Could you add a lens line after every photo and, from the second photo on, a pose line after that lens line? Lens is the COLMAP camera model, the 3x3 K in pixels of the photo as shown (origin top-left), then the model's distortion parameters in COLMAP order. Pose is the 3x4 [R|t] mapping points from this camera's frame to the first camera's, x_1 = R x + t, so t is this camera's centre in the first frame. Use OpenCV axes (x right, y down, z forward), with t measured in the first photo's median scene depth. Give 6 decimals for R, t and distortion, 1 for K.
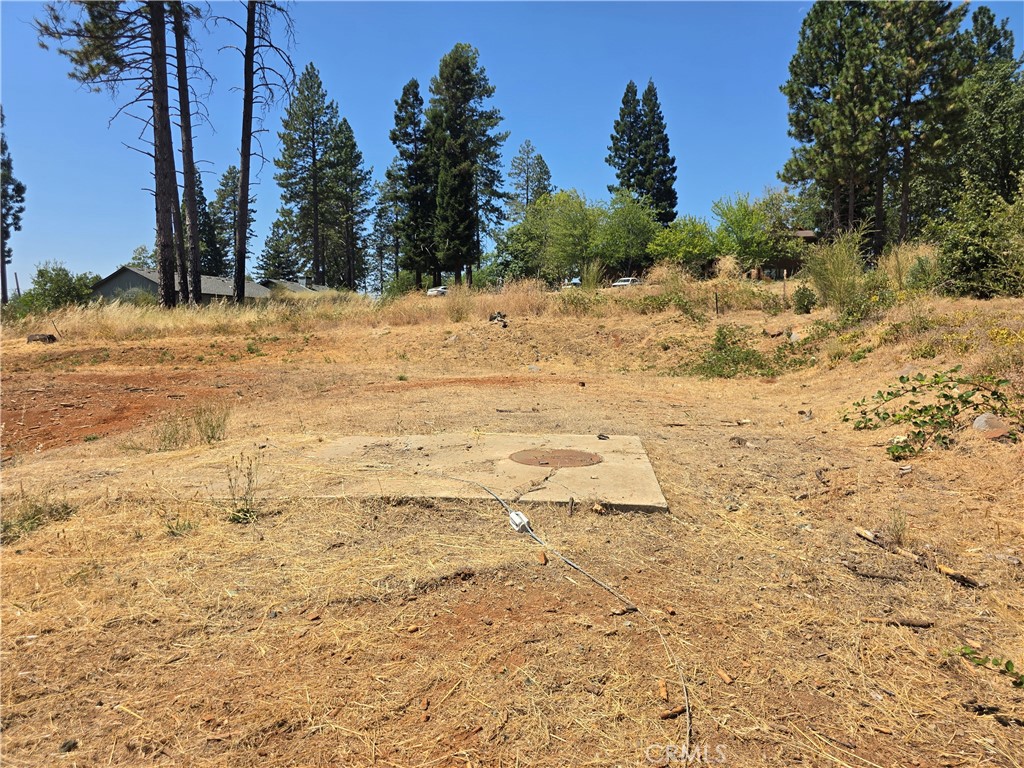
lens RADIAL K [[688.7, 0, 512.2], [0, 688.7, 384.6], [0, 0, 1]] dist [0.050527, -0.045097]
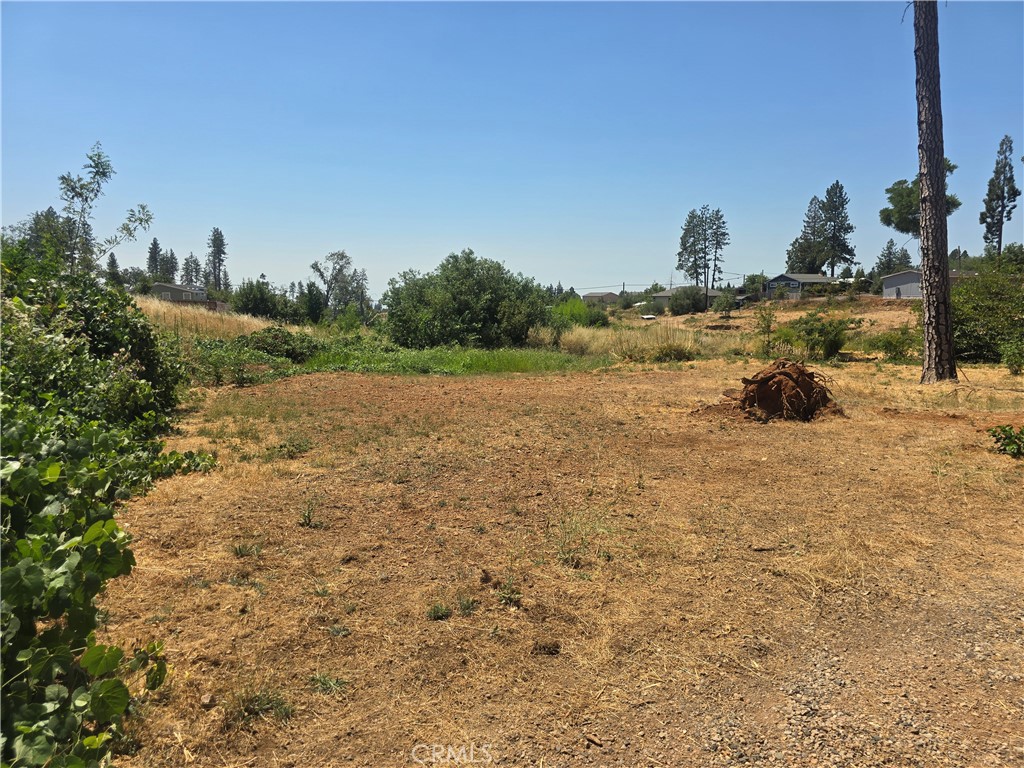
lens RADIAL K [[688.7, 0, 525.3], [0, 688.7, 384.3], [0, 0, 1]] dist [0.050527, -0.045097]
pose [[0.619068, 0.101210, -0.778789, -0.250011], [-0.051647, 0.994761, 0.088222, 0.119953], [0.783637, -0.014393, 0.621052, -1.607443]]
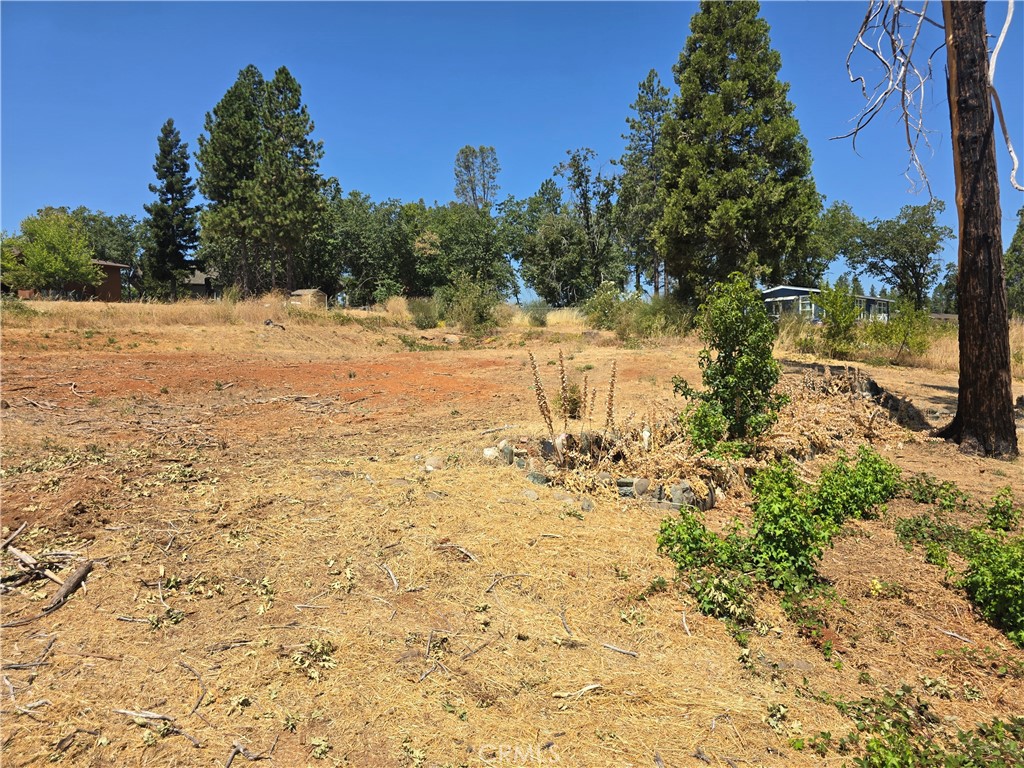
lens RADIAL K [[688.7, 0, 518.4], [0, 688.7, 392.7], [0, 0, 1]] dist [0.050527, -0.045097]
pose [[0.433626, -0.038792, 0.900257, -0.591870], [0.069538, 0.997534, 0.009489, 0.037981], [-0.898406, 0.058487, 0.435254, -0.052606]]
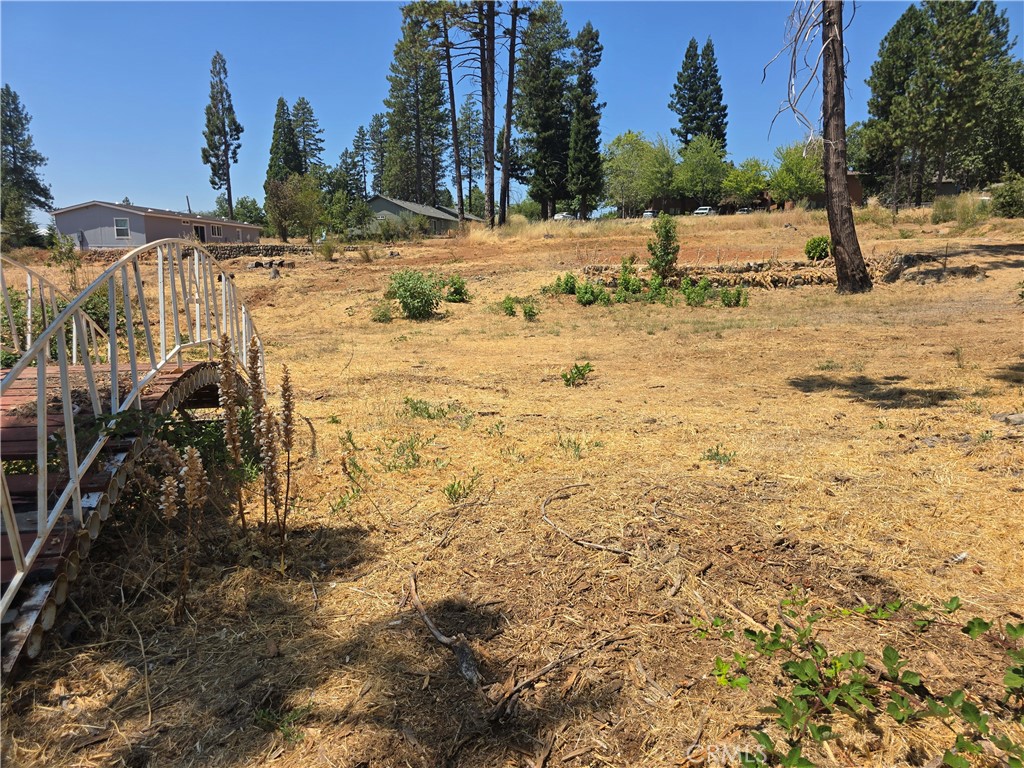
lens RADIAL K [[688.7, 0, 507.4], [0, 688.7, 388.9], [0, 0, 1]] dist [0.050527, -0.045097]
pose [[0.998978, 0.001980, 0.045160, -0.535036], [-0.006756, 0.994360, 0.105844, 0.099671], [-0.044695, -0.106041, 0.993357, -0.632855]]
